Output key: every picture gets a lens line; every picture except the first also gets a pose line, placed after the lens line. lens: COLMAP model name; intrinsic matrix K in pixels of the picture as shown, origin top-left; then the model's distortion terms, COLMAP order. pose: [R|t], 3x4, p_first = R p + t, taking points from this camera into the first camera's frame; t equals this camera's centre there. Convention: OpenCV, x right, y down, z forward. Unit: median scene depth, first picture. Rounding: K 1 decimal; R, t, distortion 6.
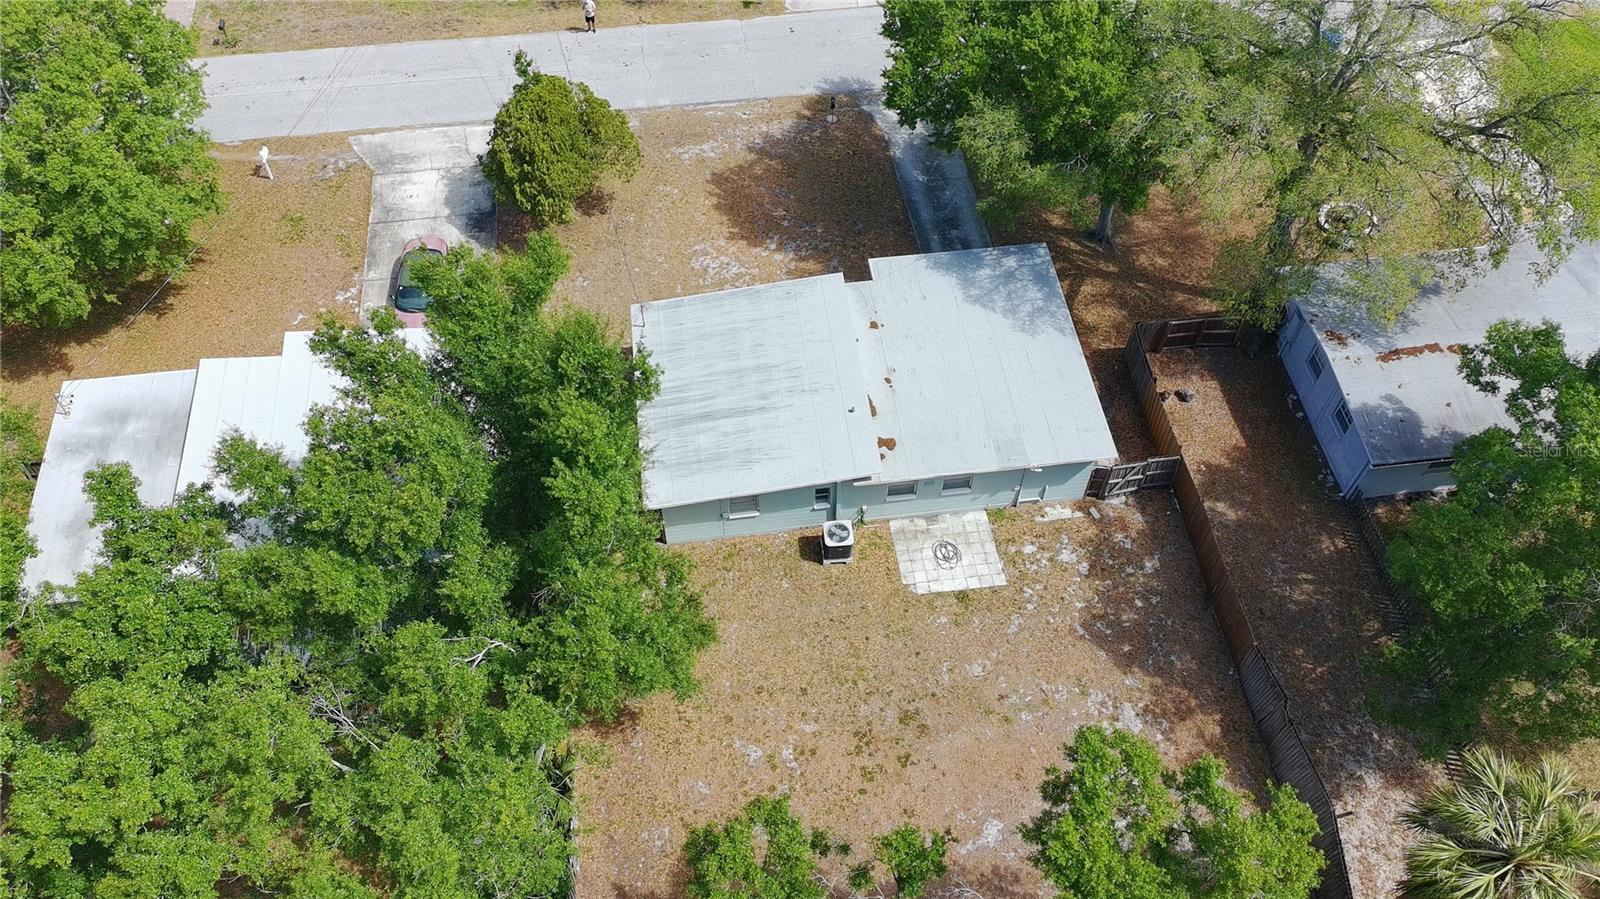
lens RADIAL K [[1242.2, 0, 800.0], [0, 1242.2, 449.5], [0, 0, 1]] dist [0.000242, -0.000042]
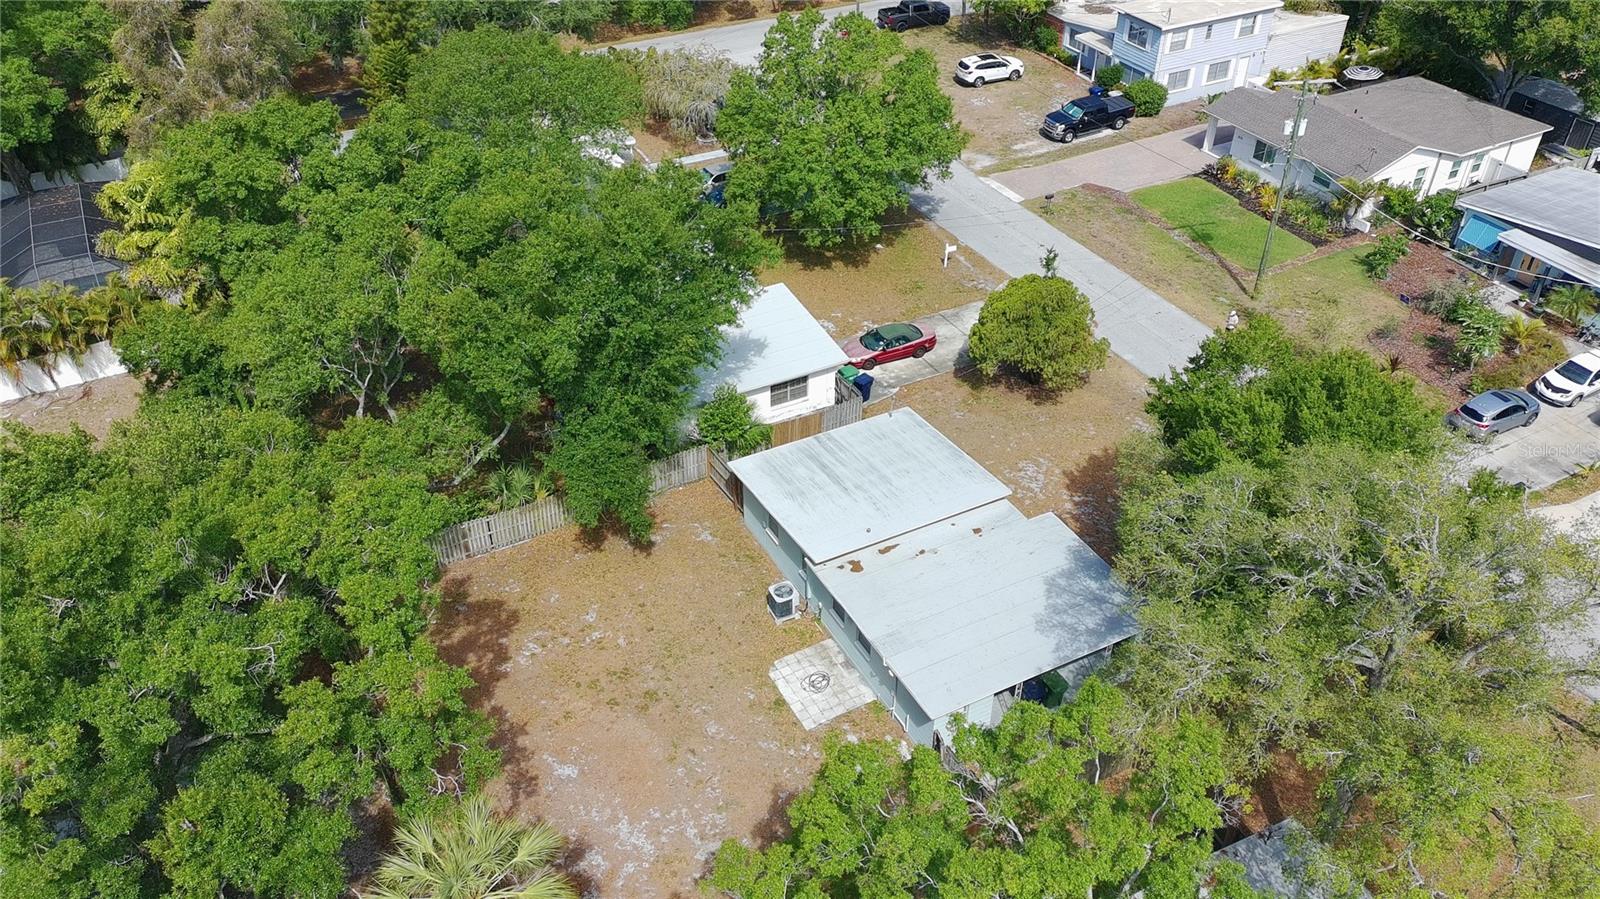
lens RADIAL K [[1242.2, 0, 800.0], [0, 1242.2, 449.5], [0, 0, 1]] dist [0.000242, -0.000042]
pose [[0.353498, 0.559824, -0.749424, 0.818337], [-0.763484, 0.635569, 0.114644, -0.159254], [0.540491, 0.531647, 0.652089, 0.179982]]
